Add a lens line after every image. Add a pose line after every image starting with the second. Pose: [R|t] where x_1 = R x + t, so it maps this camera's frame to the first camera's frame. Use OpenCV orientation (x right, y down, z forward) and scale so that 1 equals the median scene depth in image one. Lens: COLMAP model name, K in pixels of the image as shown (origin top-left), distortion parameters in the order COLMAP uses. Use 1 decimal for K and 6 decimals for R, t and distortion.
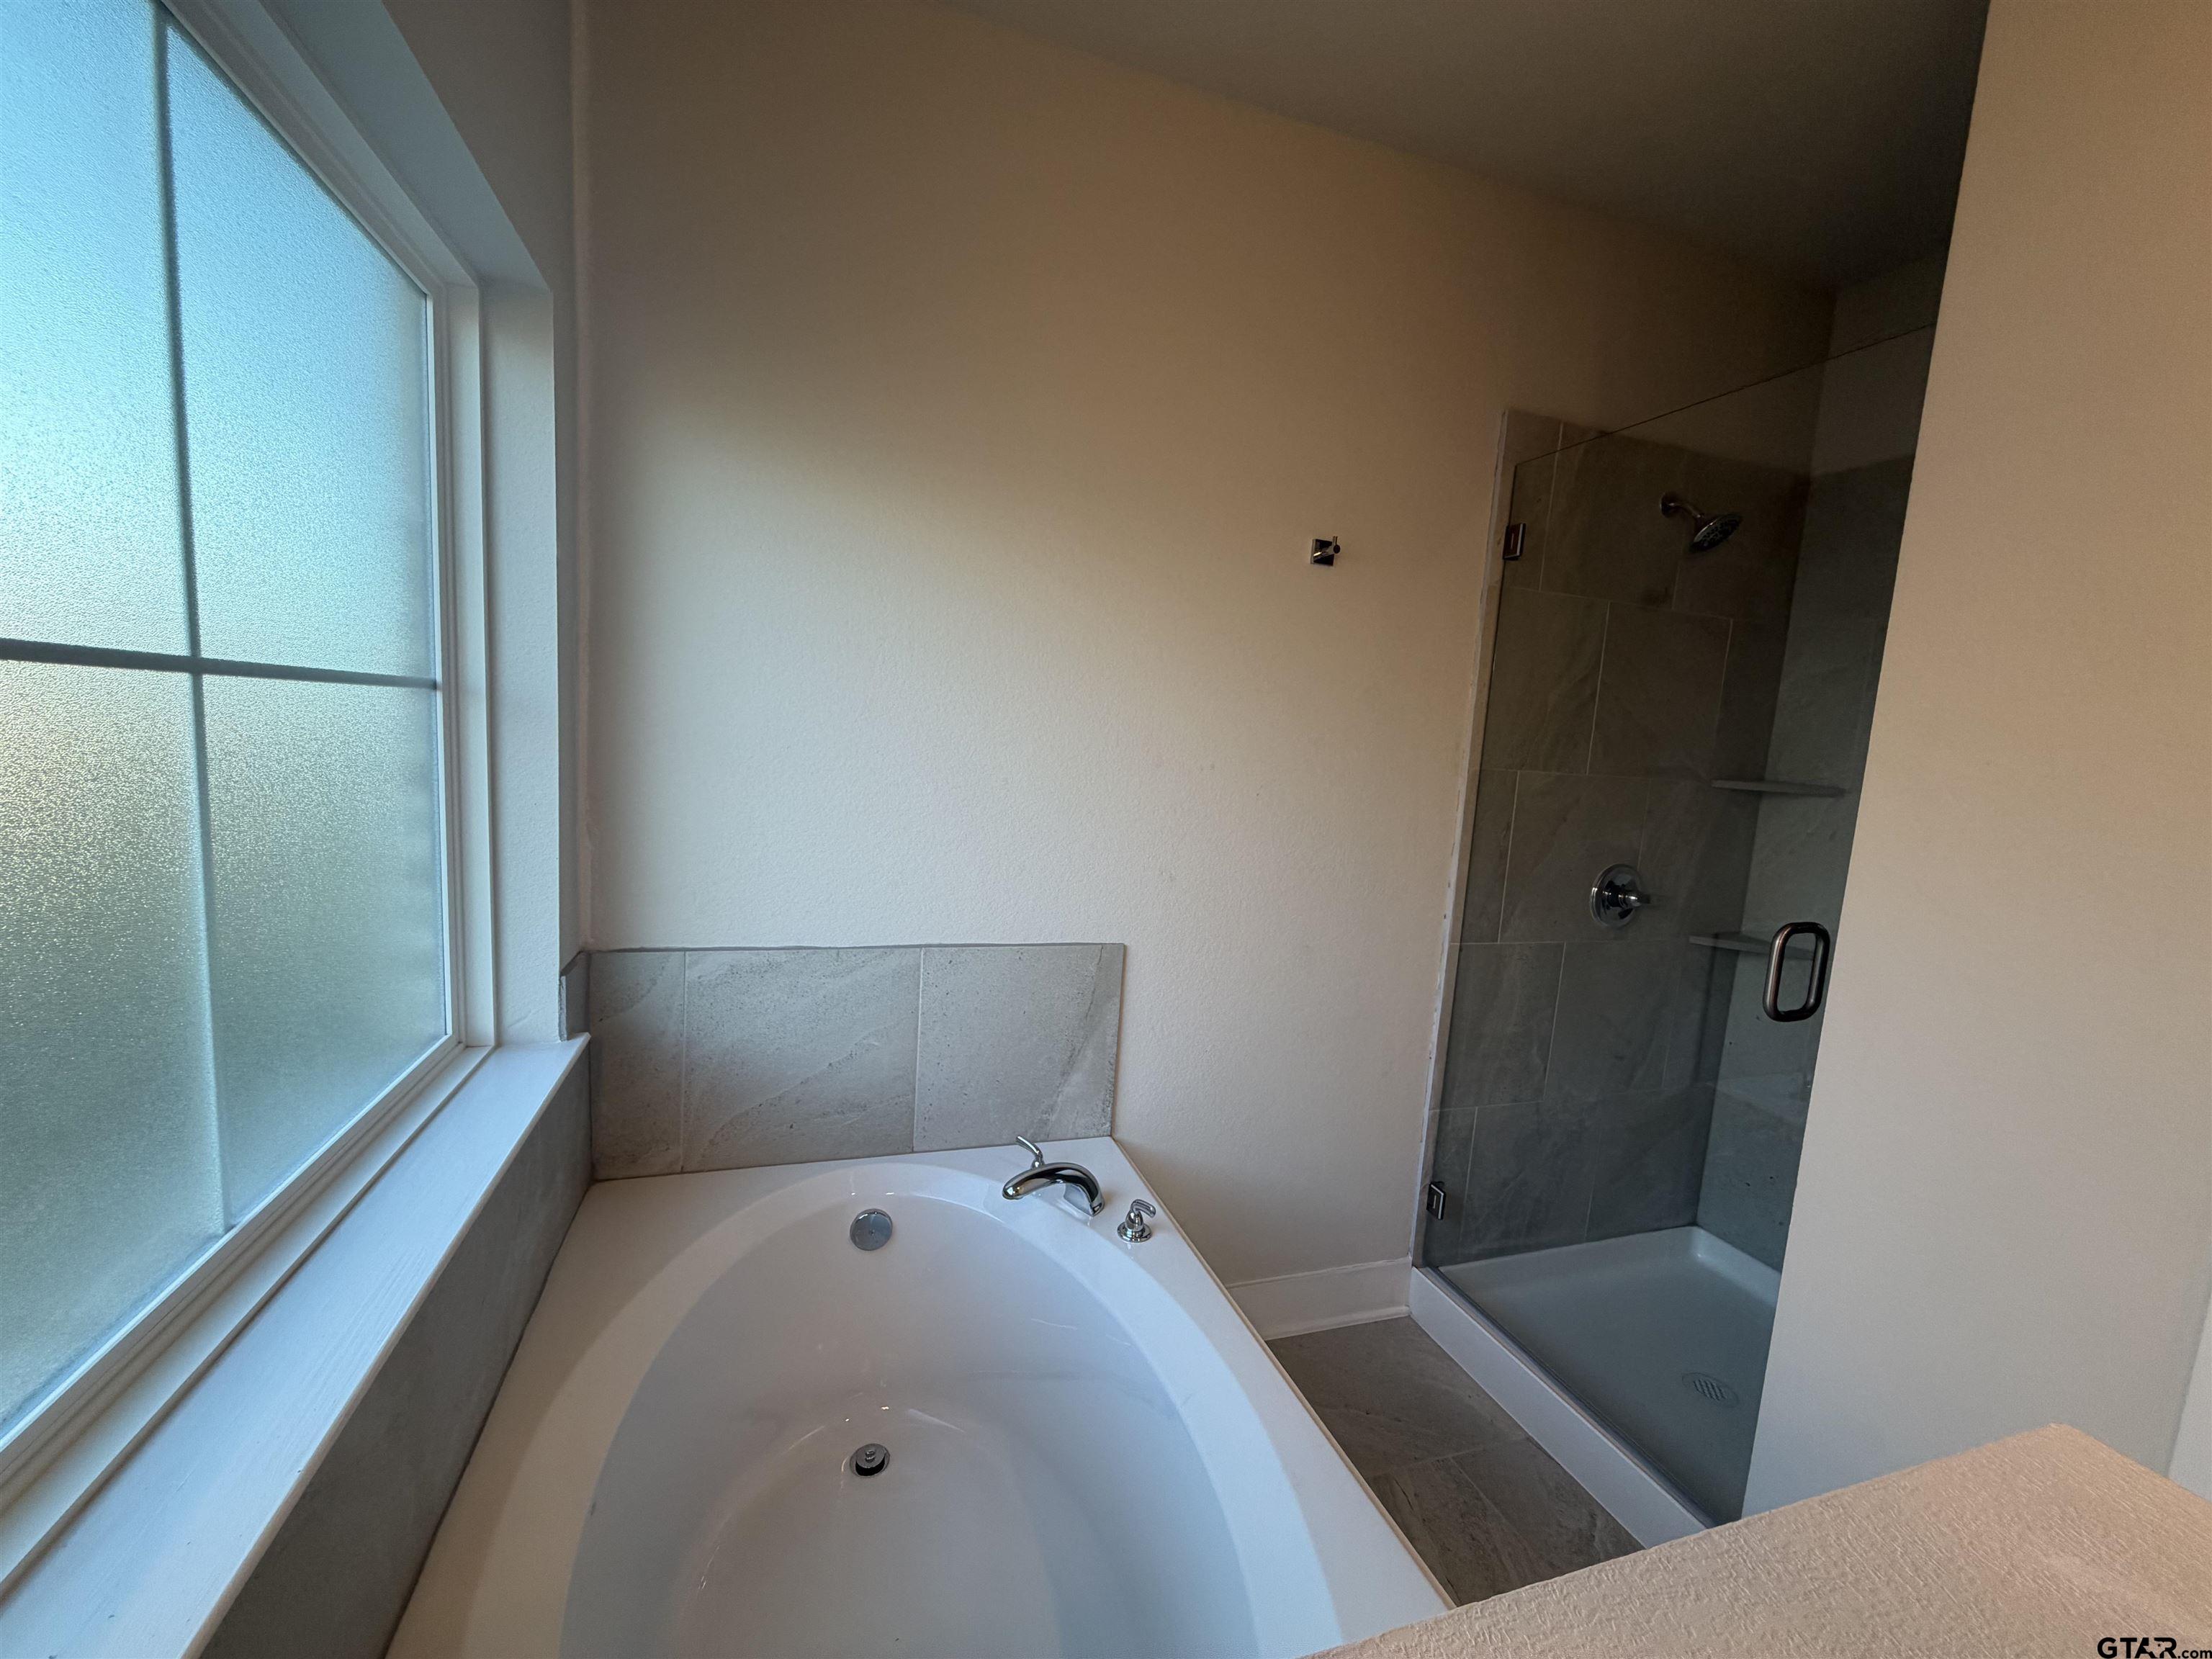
lens RADIAL K [[879.1, 0, 1094.0], [0, 879.1, 832.3], [0, 0, 1]] dist [-0.001611, 0.000177]
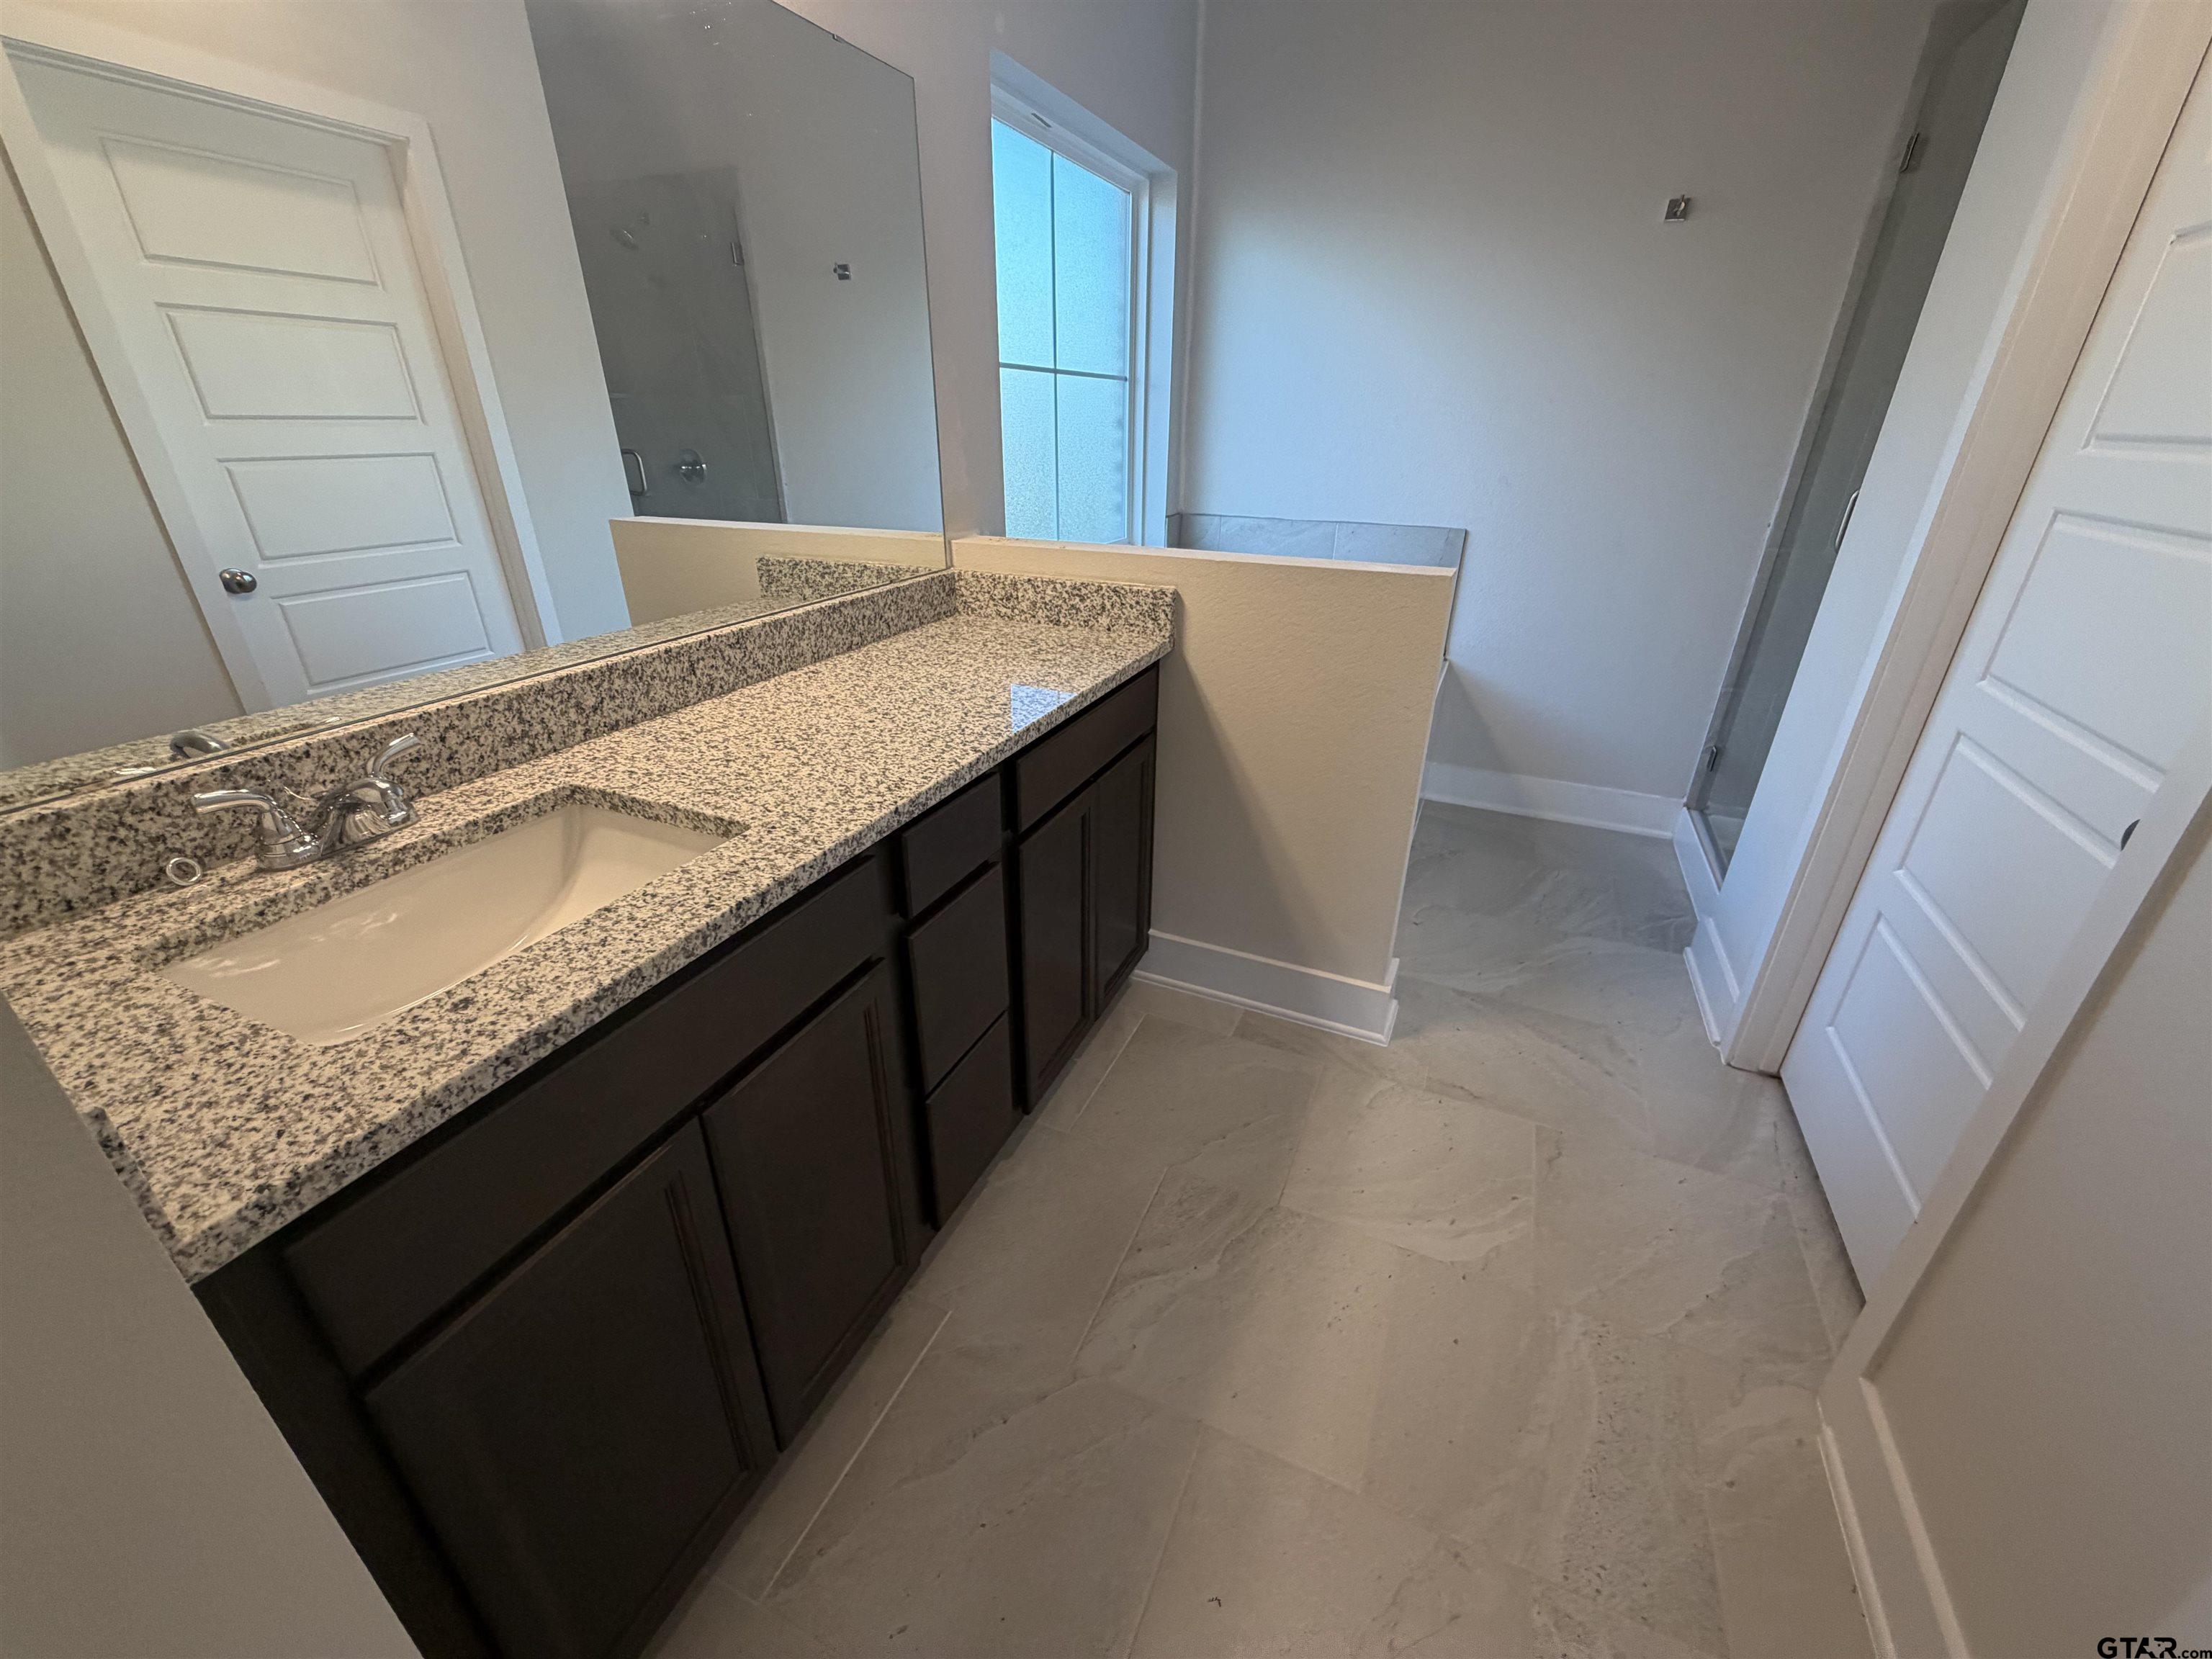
lens RADIAL K [[879.1, 0, 1094.0], [0, 879.1, 832.3], [0, 0, 1]] dist [-0.001611, 0.000177]
pose [[0.729828, 0.237738, -0.640962, 0.726792], [-0.035645, 0.949542, 0.311607, 0.187318], [0.682701, -0.204573, 0.701476, -0.709246]]
